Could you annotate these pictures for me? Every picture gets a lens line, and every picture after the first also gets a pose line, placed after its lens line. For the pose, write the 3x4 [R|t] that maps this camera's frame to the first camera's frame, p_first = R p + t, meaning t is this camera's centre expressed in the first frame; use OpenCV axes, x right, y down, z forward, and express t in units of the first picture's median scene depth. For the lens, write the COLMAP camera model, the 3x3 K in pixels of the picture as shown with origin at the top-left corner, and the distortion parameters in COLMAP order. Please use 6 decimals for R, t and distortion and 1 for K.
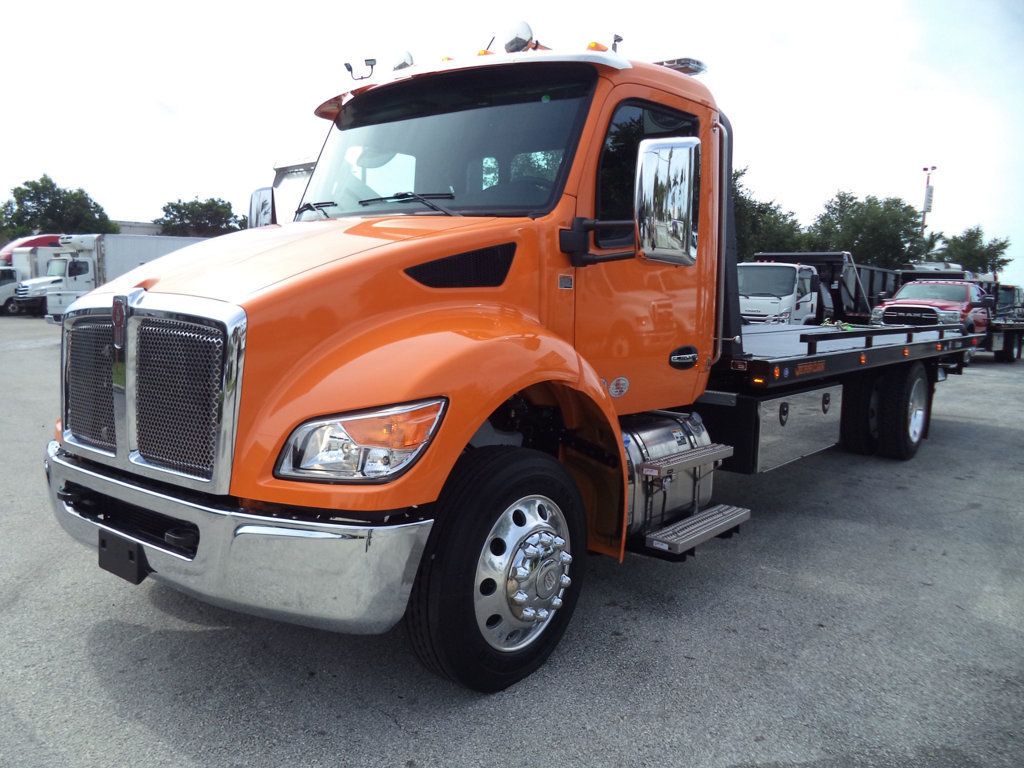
lens RADIAL K [[836.1, 0, 504.0], [0, 836.1, 381.3], [0, 0, 1]] dist [-0.027043, -0.002227]
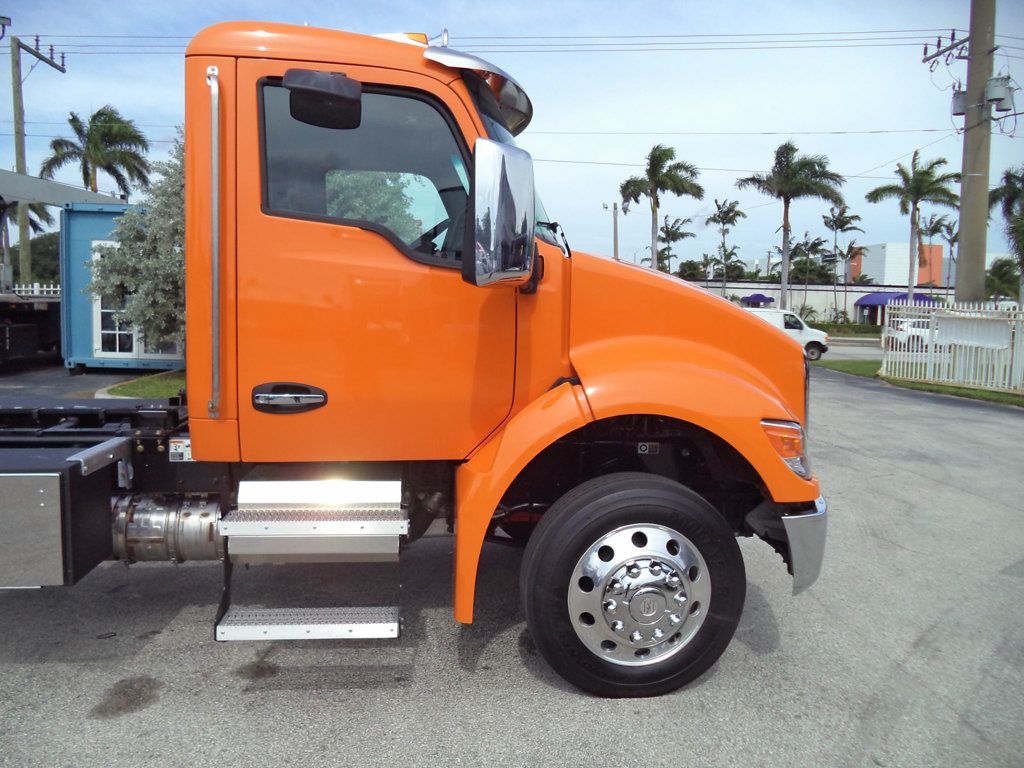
lens RADIAL K [[836.1, 0, 506.5], [0, 836.1, 390.0], [0, 0, 1]] dist [-0.027043, -0.002227]
pose [[-0.722473, -0.117907, 0.681271, -0.958650], [0.036619, 0.977443, 0.207999, -0.270470], [-0.690428, 0.175221, -0.701859, 1.976246]]
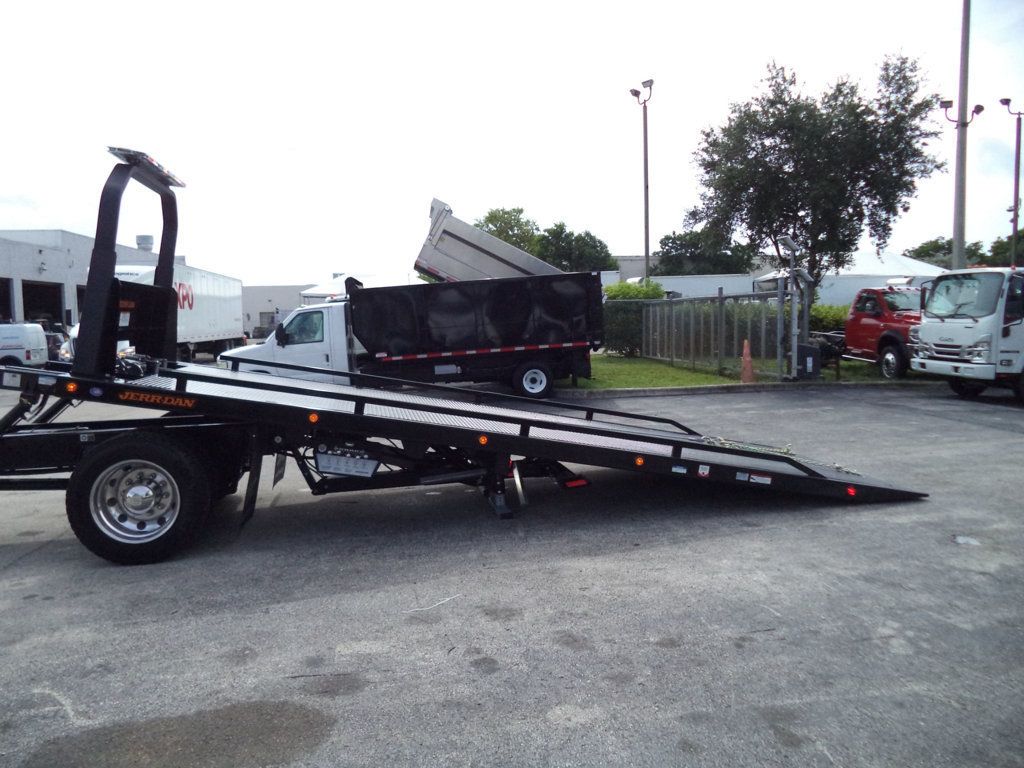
lens RADIAL K [[836.1, 0, 519.0], [0, 836.1, 388.9], [0, 0, 1]] dist [-0.027043, -0.002227]
pose [[0.758471, 0.018571, -0.651442, 2.537736], [-0.028349, 0.999588, -0.004511, -0.160065], [0.651090, 0.021889, 0.758685, 1.333340]]
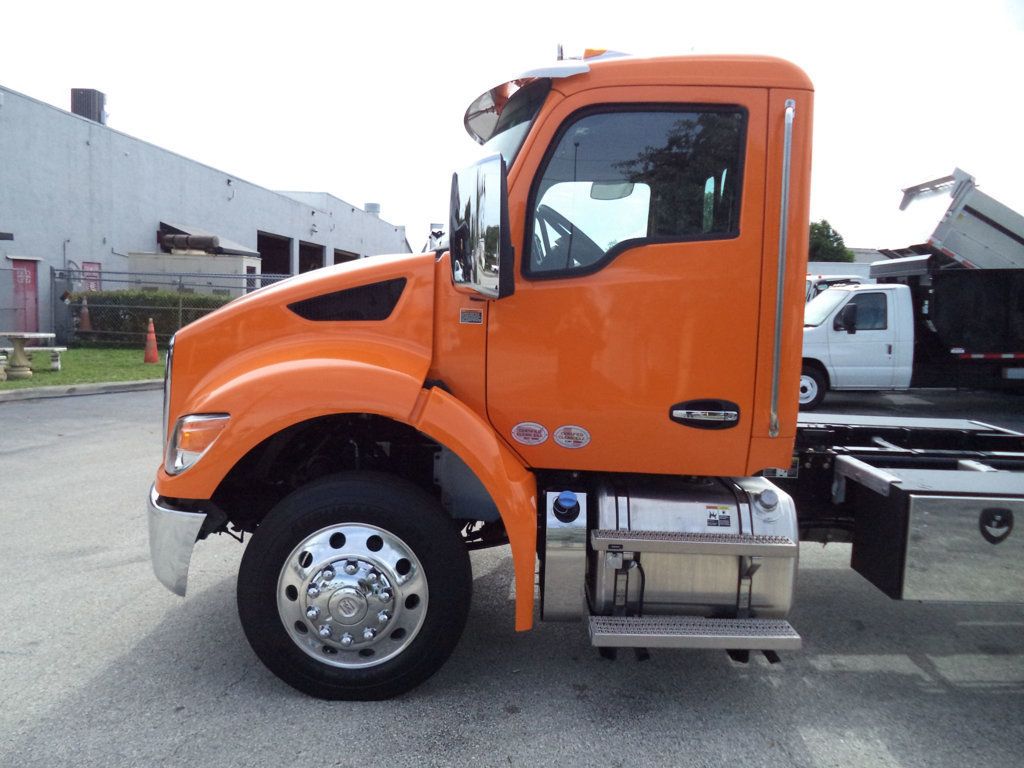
lens RADIAL K [[836.1, 0, 508.5], [0, 836.1, 379.5], [0, 0, 1]] dist [-0.027043, -0.002227]
pose [[0.643161, 0.076009, -0.761949, 0.796653], [-0.102149, 0.994684, 0.013002, -0.061163], [0.758887, 0.069470, 0.647507, 0.402053]]
